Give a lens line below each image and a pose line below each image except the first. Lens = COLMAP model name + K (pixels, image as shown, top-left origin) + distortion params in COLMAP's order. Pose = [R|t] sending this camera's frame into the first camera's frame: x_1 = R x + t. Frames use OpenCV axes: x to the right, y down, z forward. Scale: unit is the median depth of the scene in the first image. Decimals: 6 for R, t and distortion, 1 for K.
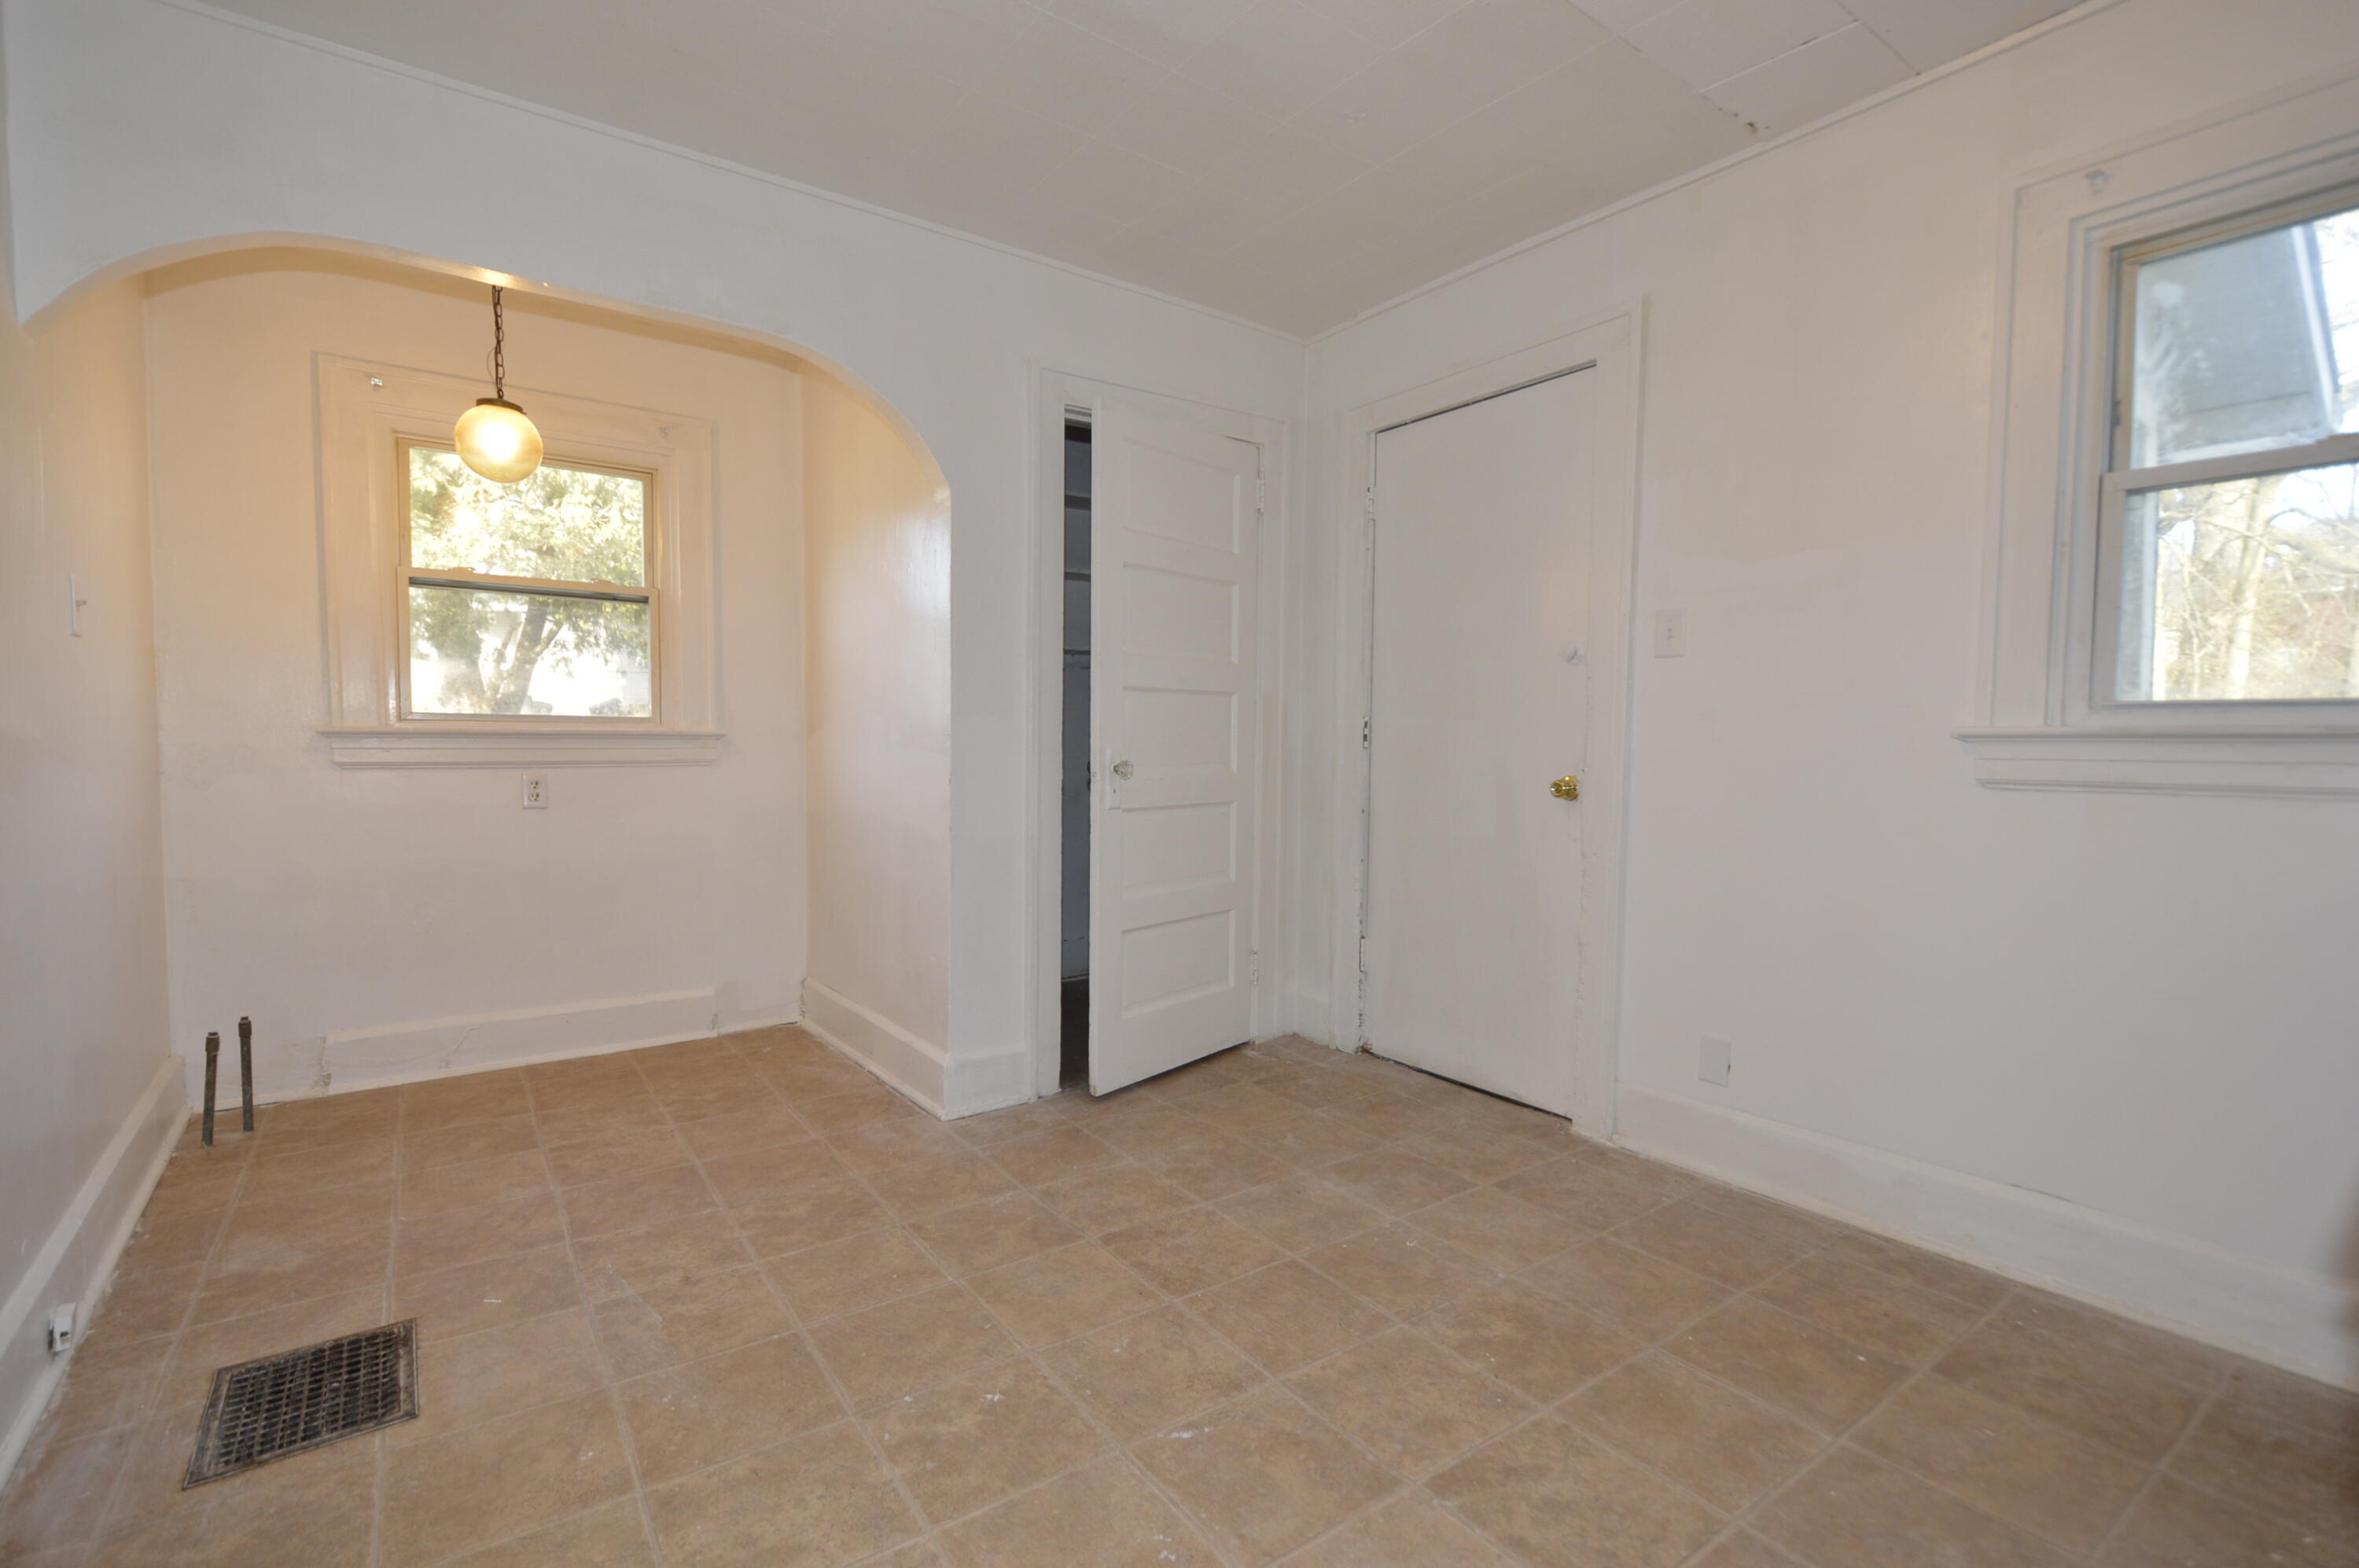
lens RADIAL K [[1056.2, 0, 1169.3], [0, 1056.2, 799.3], [0, 0, 1]] dist [0.006188, -0.005924]
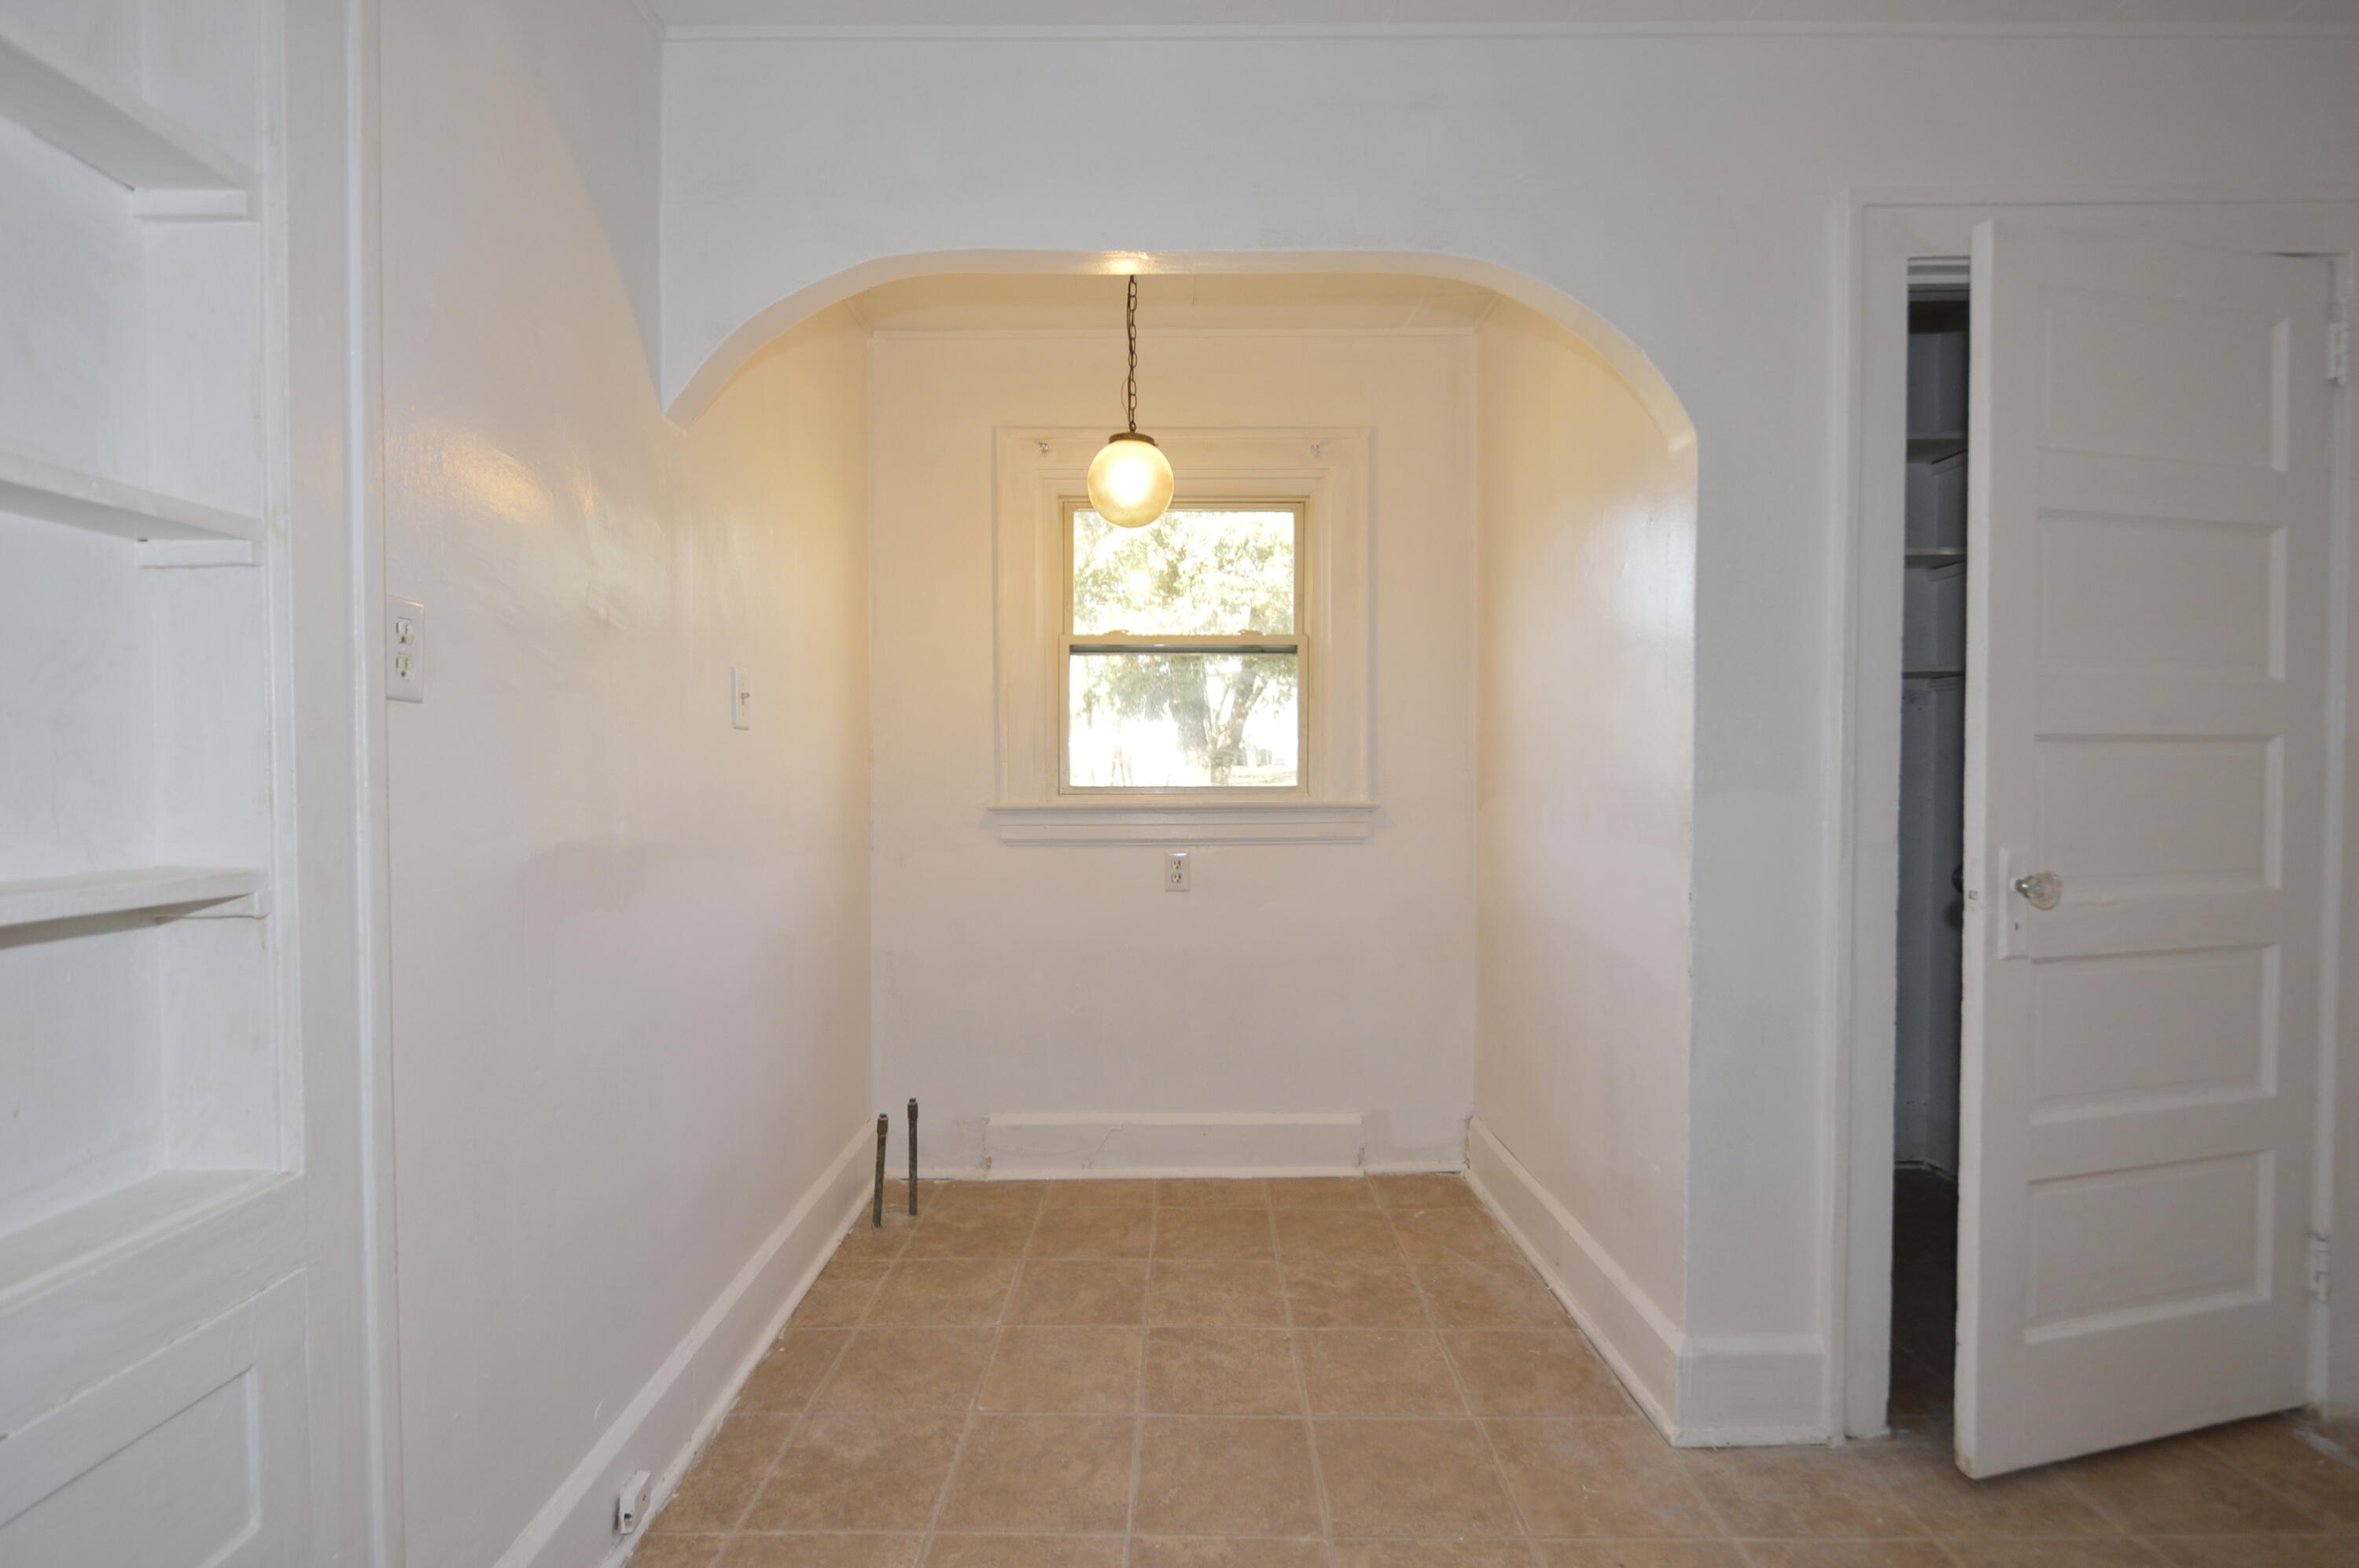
lens RADIAL K [[1056.2, 0, 1177.4], [0, 1056.2, 801.6], [0, 0, 1]] dist [0.006188, -0.005924]
pose [[0.812773, 0.003481, -0.582570, -0.088880], [-0.022358, 0.999432, -0.025221, -0.050447], [0.582151, 0.033524, 0.812389, 0.308468]]
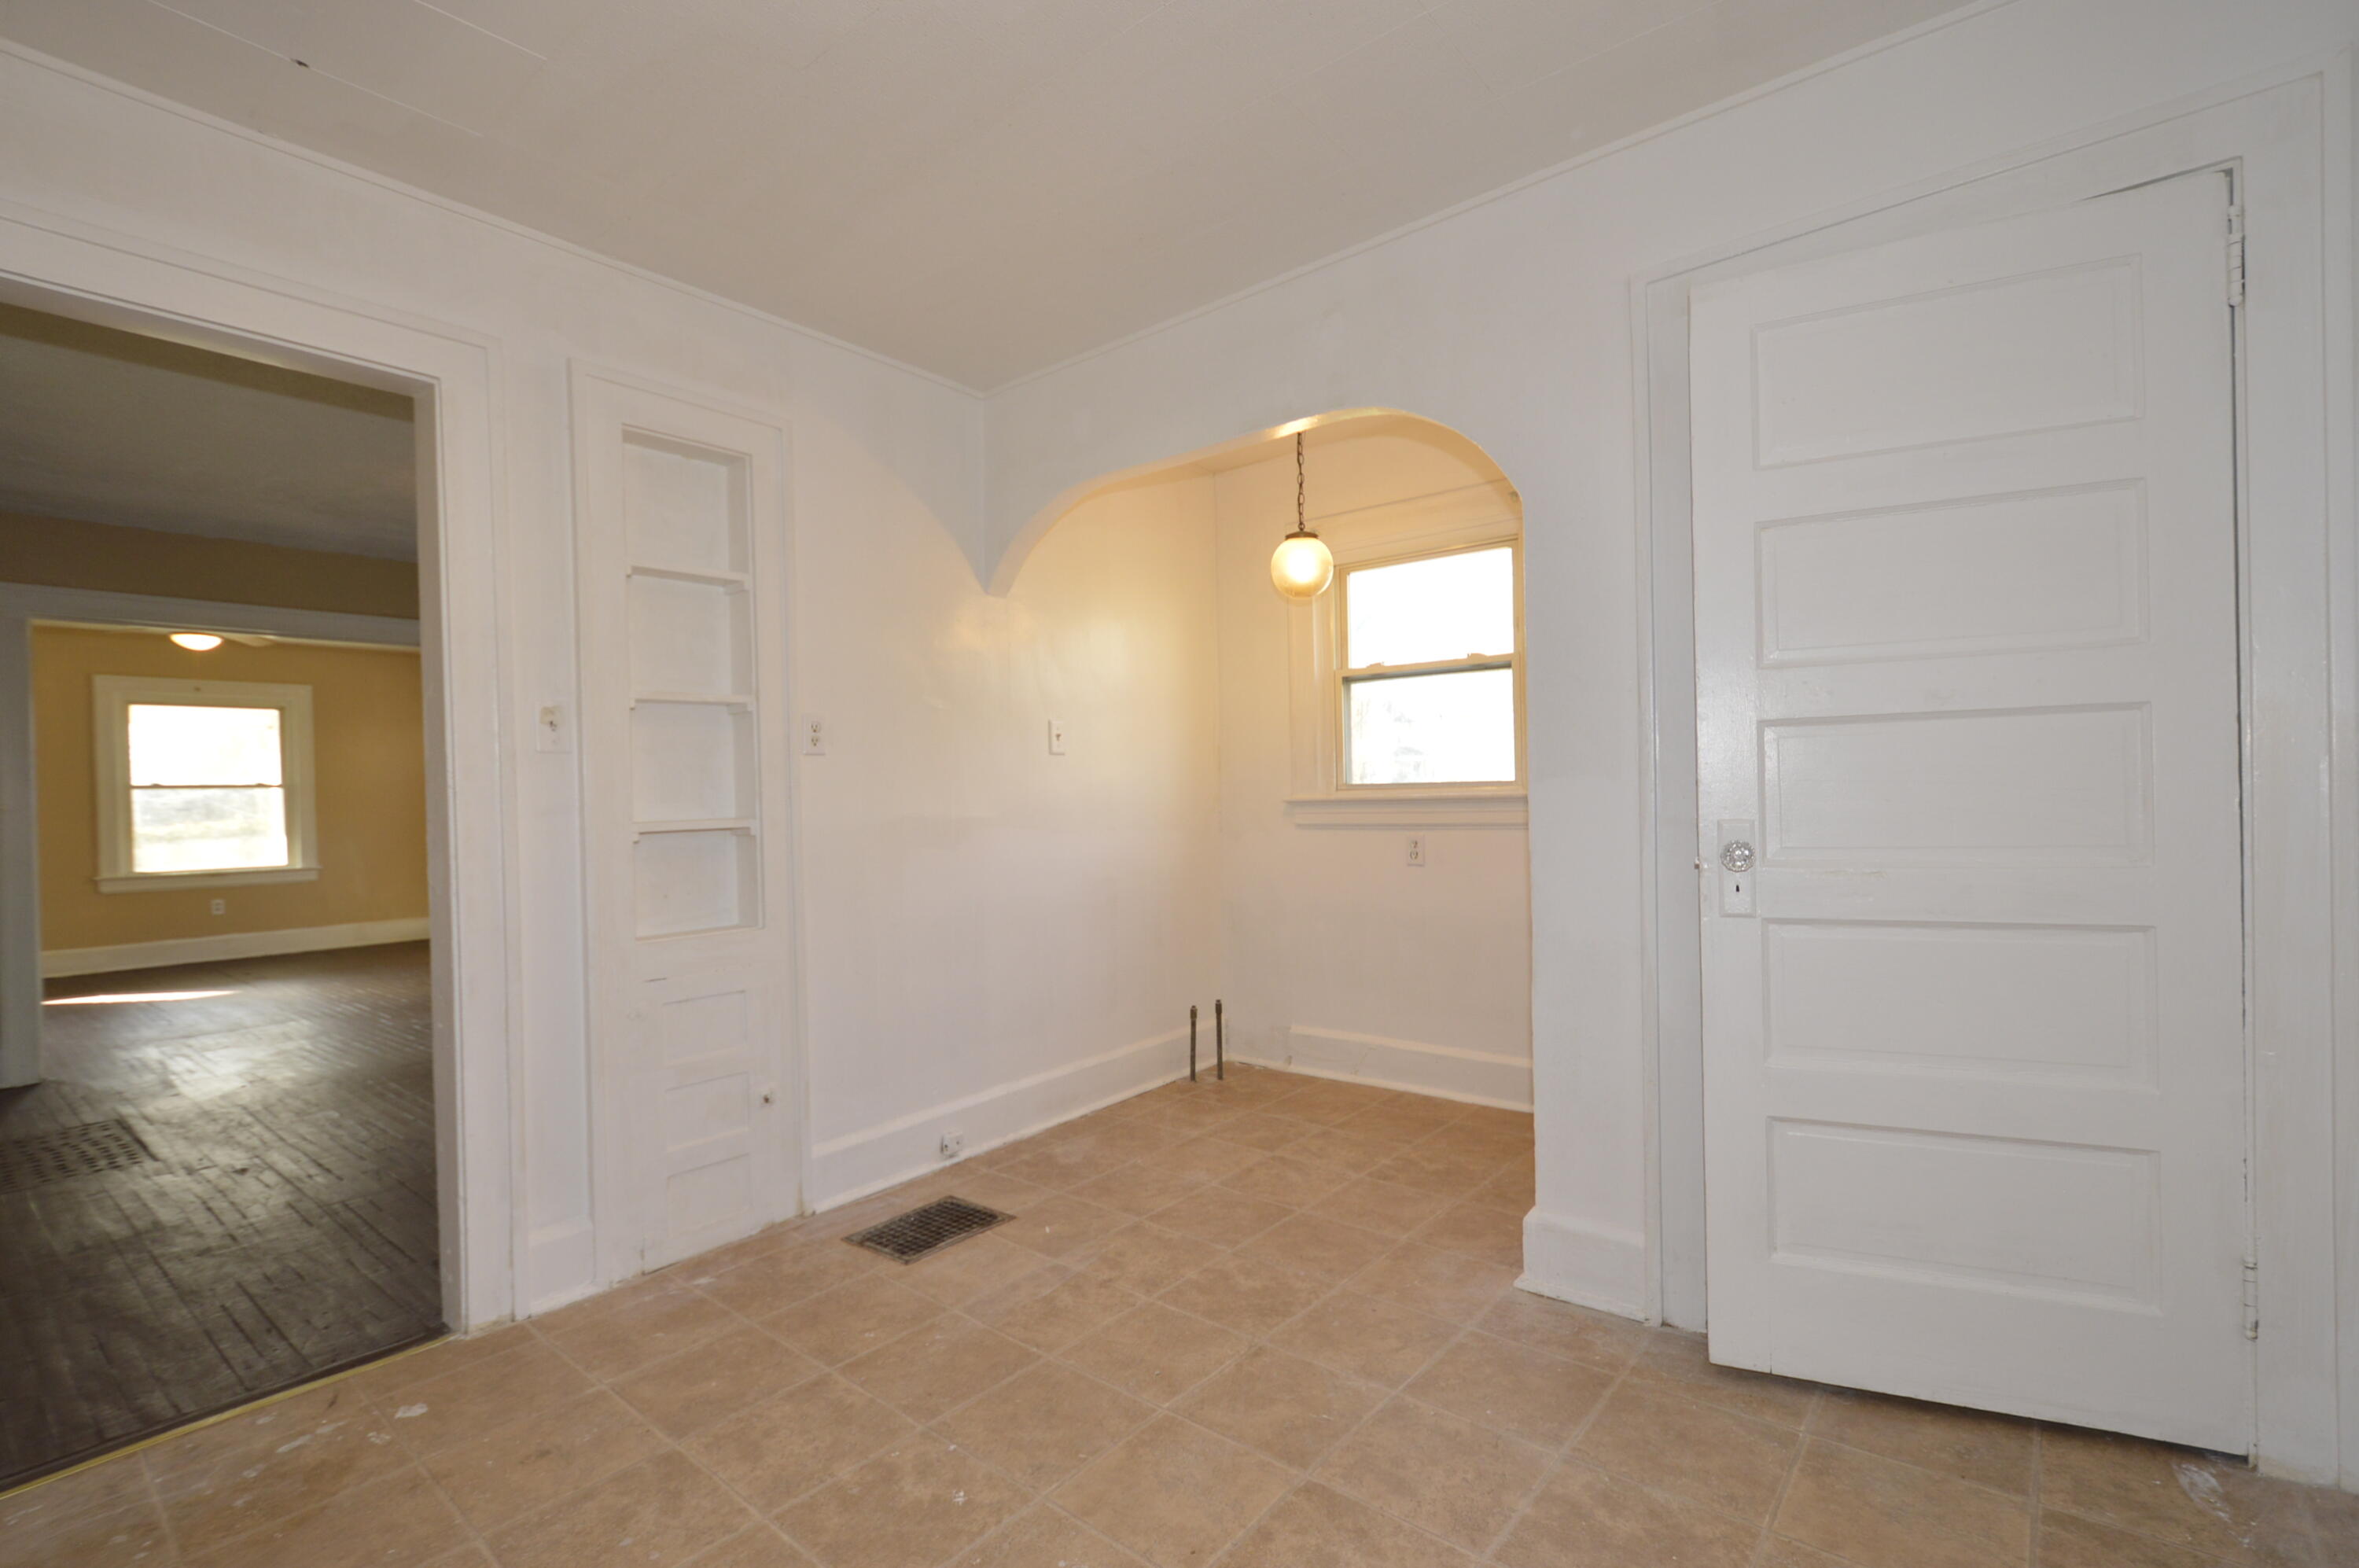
lens RADIAL K [[1056.2, 0, 1184.3], [0, 1056.2, 793.4], [0, 0, 1]] dist [0.006188, -0.005924]
pose [[0.263083, -0.012703, -0.964690, 0.486782], [-0.027080, 0.999422, -0.020546, -0.043436], [0.964393, 0.031529, 0.262587, 0.529665]]
